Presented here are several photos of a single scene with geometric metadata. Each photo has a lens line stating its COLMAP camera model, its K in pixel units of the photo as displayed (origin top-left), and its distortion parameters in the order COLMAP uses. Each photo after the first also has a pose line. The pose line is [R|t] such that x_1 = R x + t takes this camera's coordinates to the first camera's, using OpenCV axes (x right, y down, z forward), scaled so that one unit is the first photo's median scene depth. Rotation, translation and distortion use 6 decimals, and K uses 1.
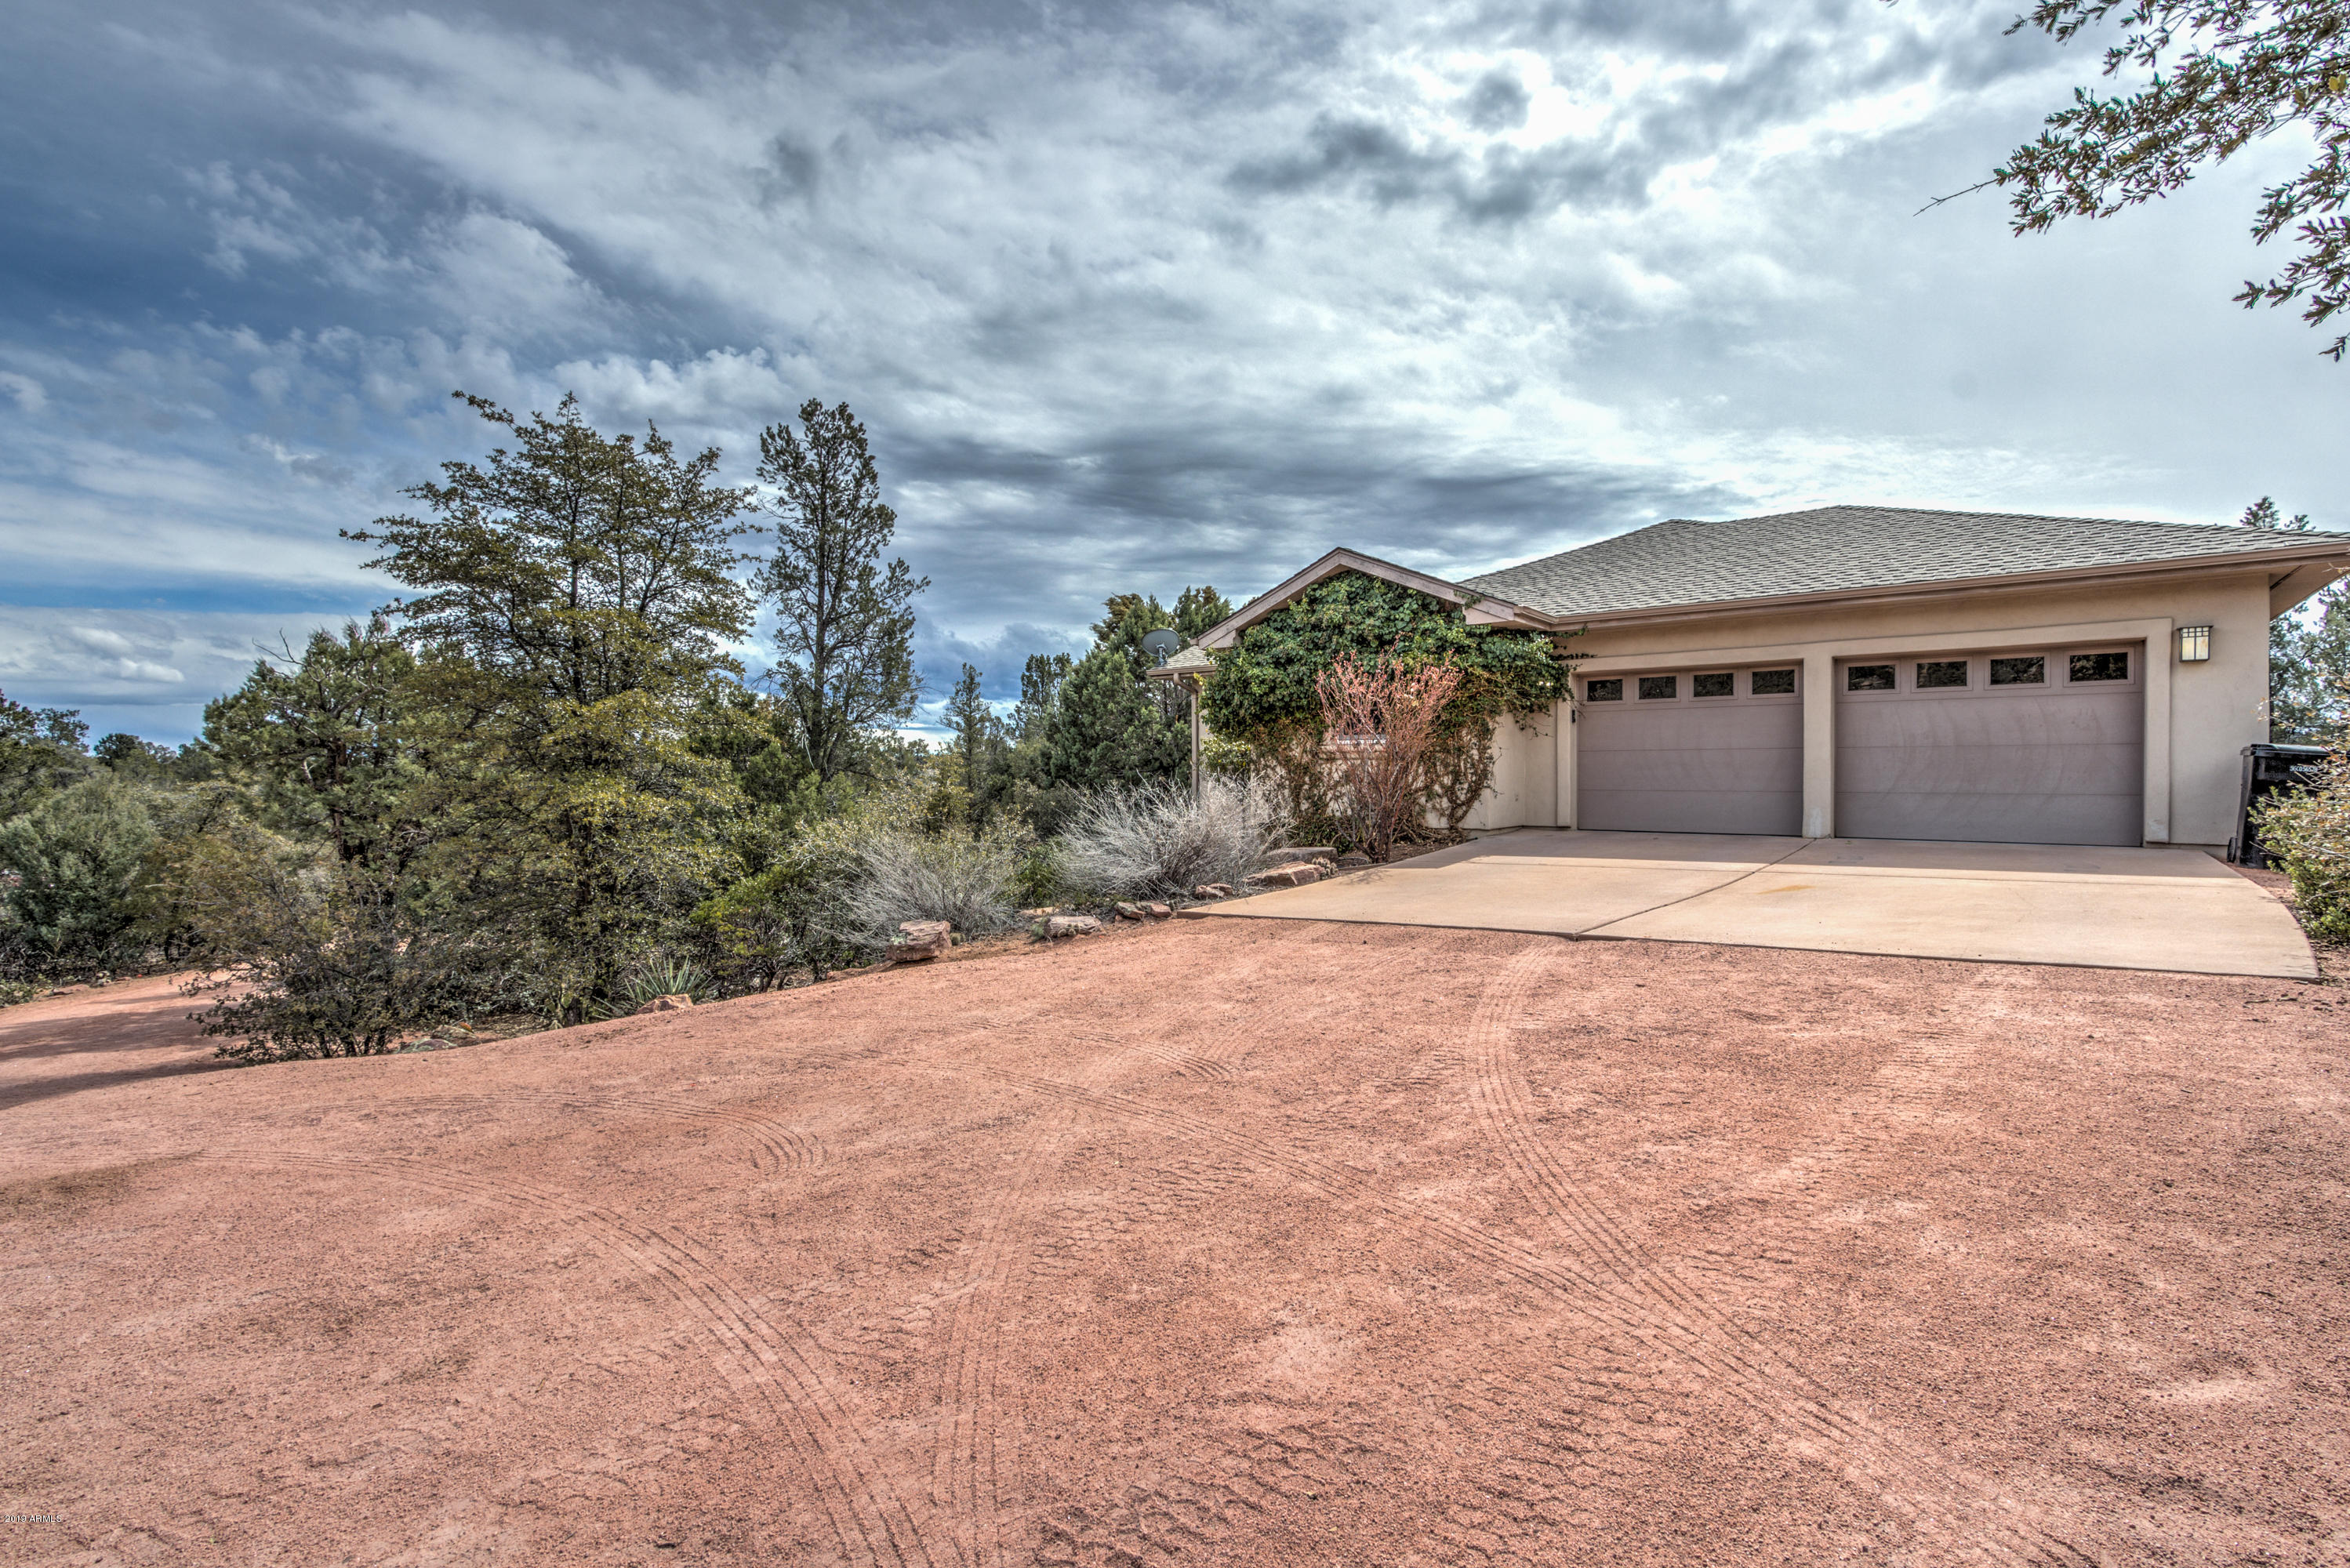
lens RADIAL K [[1077.8, 0, 1175.7], [0, 1077.8, 767.8], [0, 0, 1]] dist [0.001877, -0.001756]
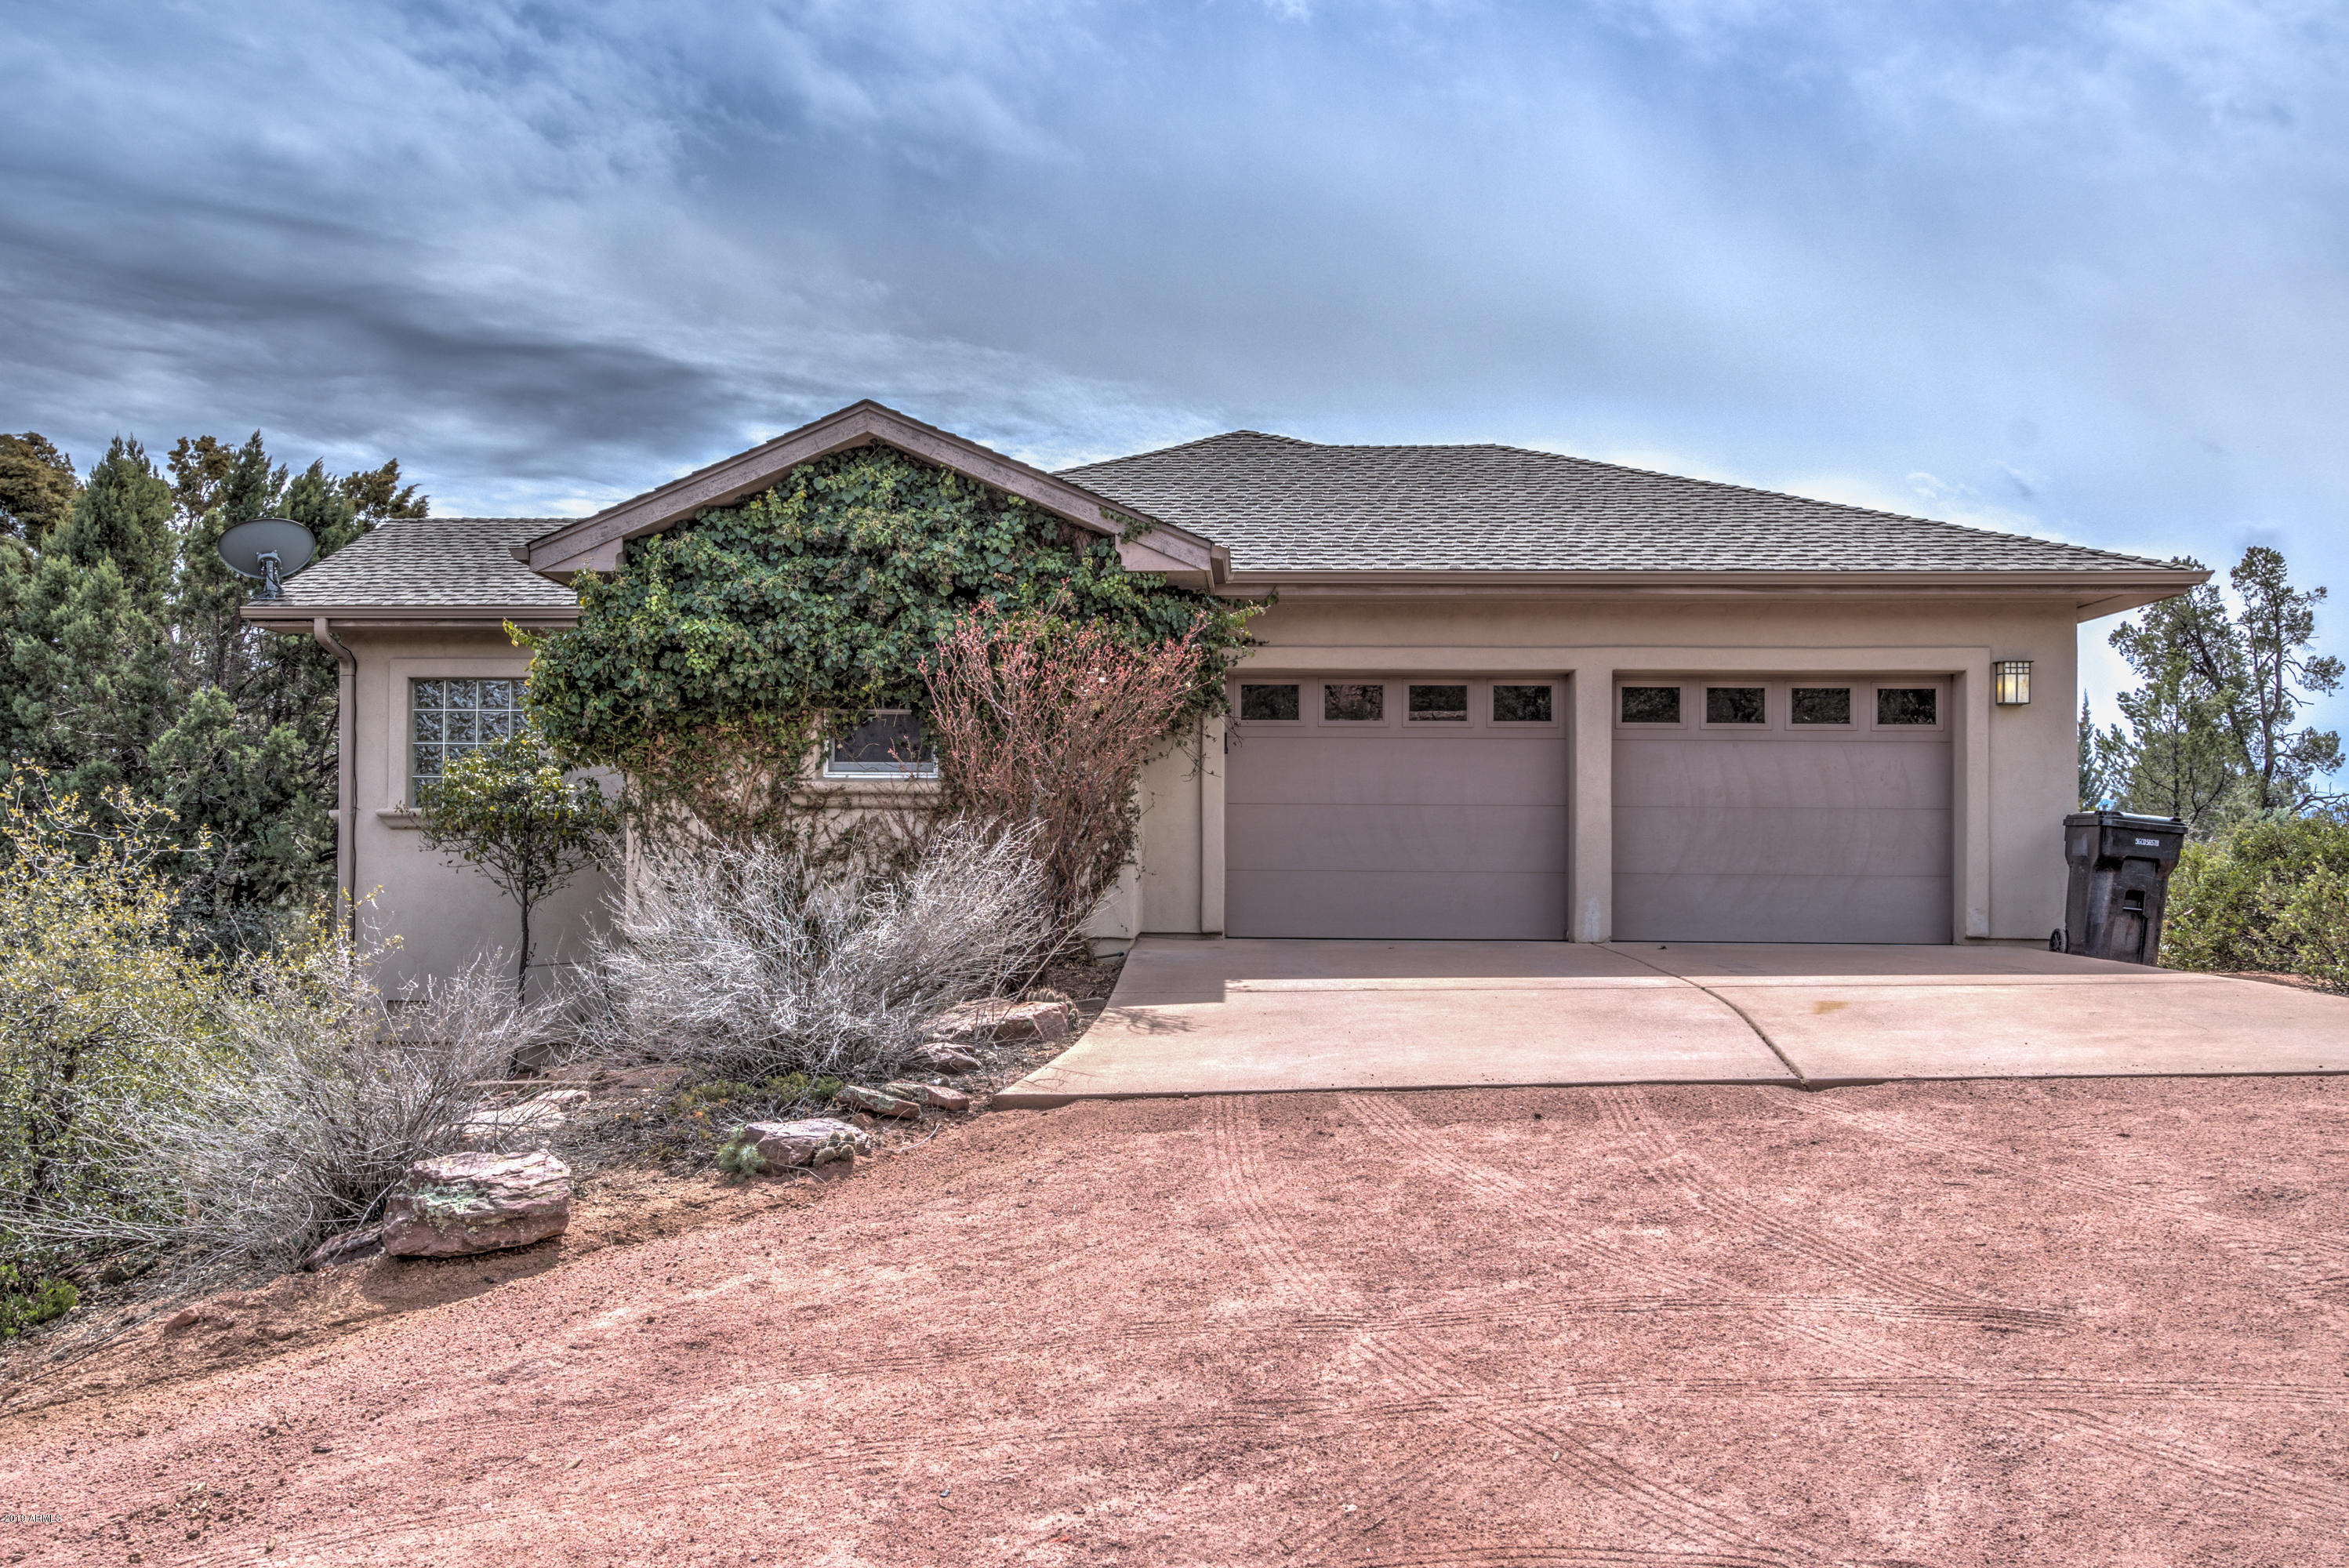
lens RADIAL K [[2028.7, 0, 1175.3], [0, 2028.7, 799.2], [0, 0, 1]] dist [-0.020247, -0.000710]
pose [[0.809304, 0.027303, 0.586755, -0.311200], [-0.013168, 0.999511, -0.028348, 0.014504], [-0.587242, 0.015216, 0.809268, 0.130708]]
